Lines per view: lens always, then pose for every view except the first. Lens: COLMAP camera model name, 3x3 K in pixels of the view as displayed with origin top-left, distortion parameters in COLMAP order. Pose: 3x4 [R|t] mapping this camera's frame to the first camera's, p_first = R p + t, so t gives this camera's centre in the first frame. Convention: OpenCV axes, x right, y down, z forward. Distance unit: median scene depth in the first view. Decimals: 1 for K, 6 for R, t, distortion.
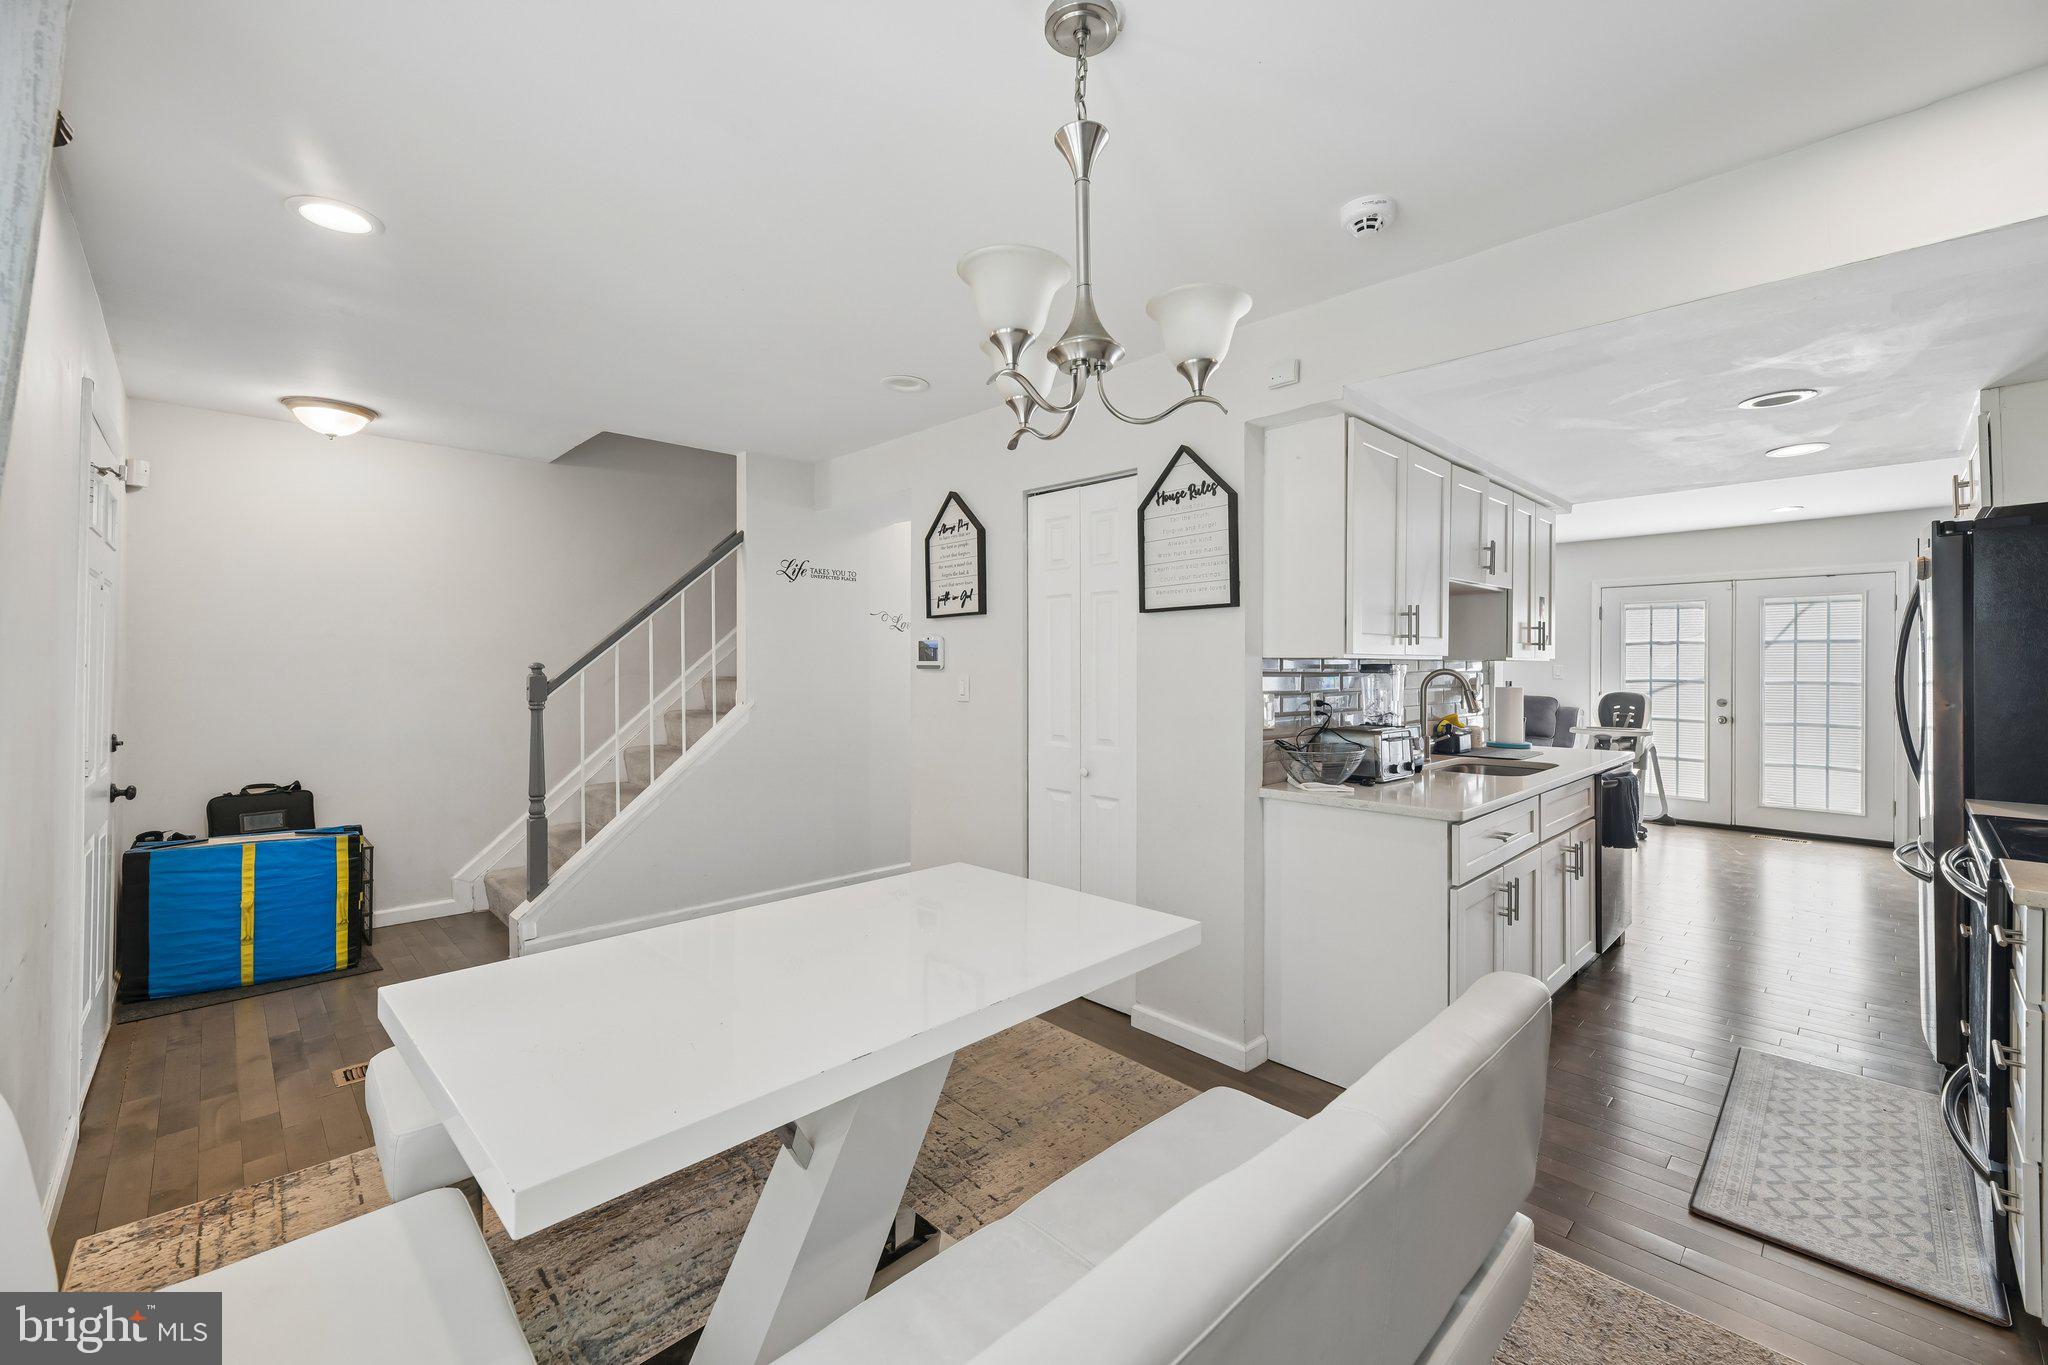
lens RADIAL K [[827.1, 0, 1038.7], [0, 827.1, 670.2], [0, 0, 1]] dist [0.008321, -0.000306]
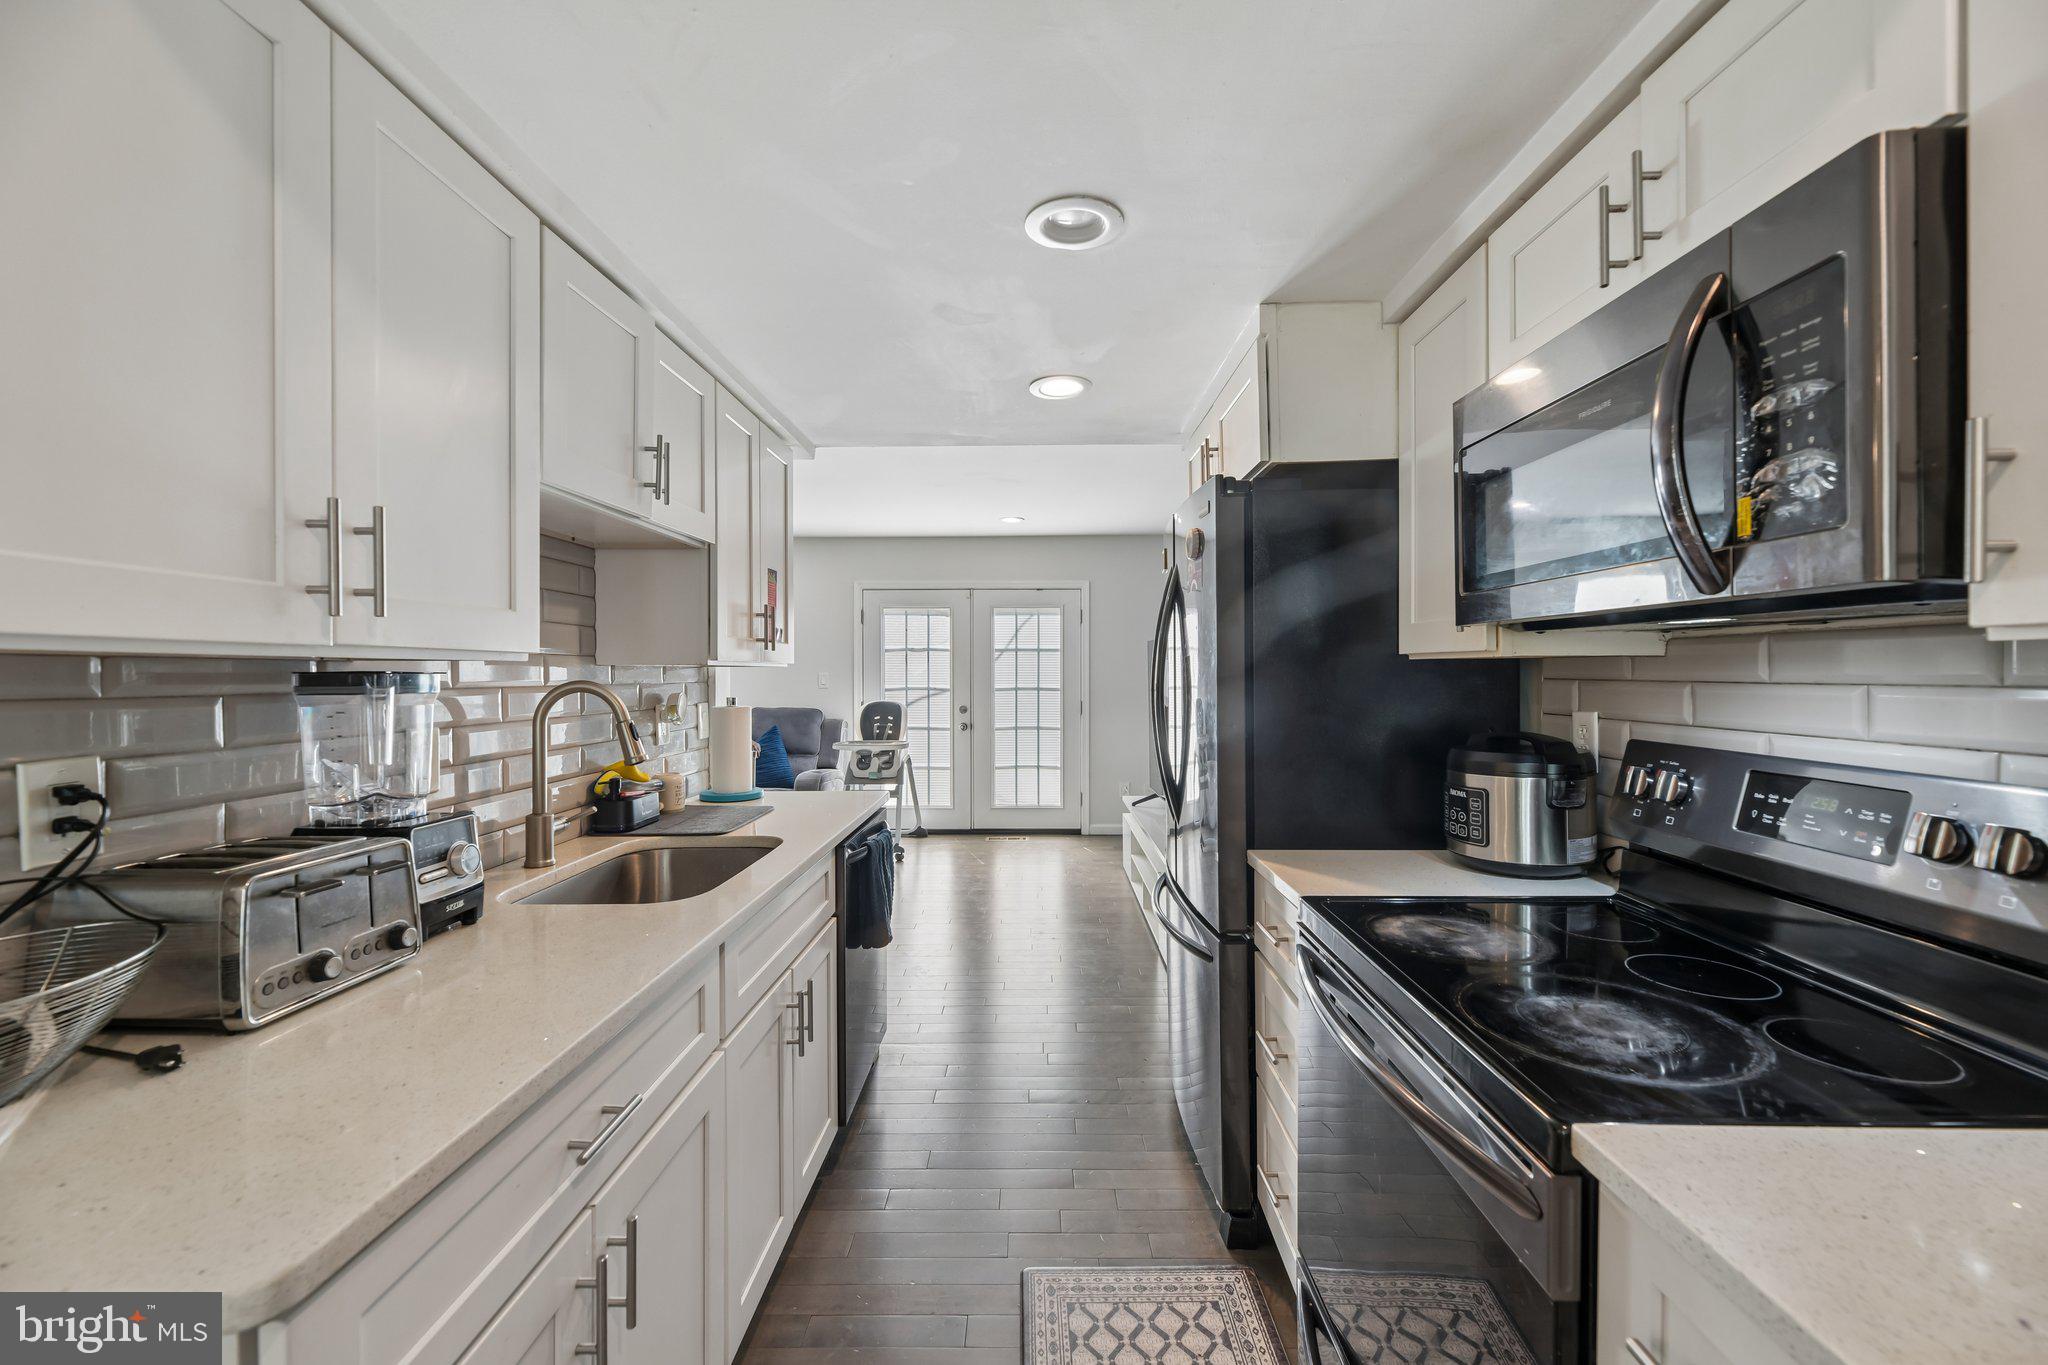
lens RADIAL K [[826.7, 0, 1031.7], [0, 826.7, 673.9], [0, 0, 1]] dist [0.007838, -0.000455]
pose [[0.706789, -0.004129, 0.707413, 0.309236], [0.007657, 0.999969, -0.001814, -0.003107], [-0.707383, 0.006698, 0.706799, 0.420496]]
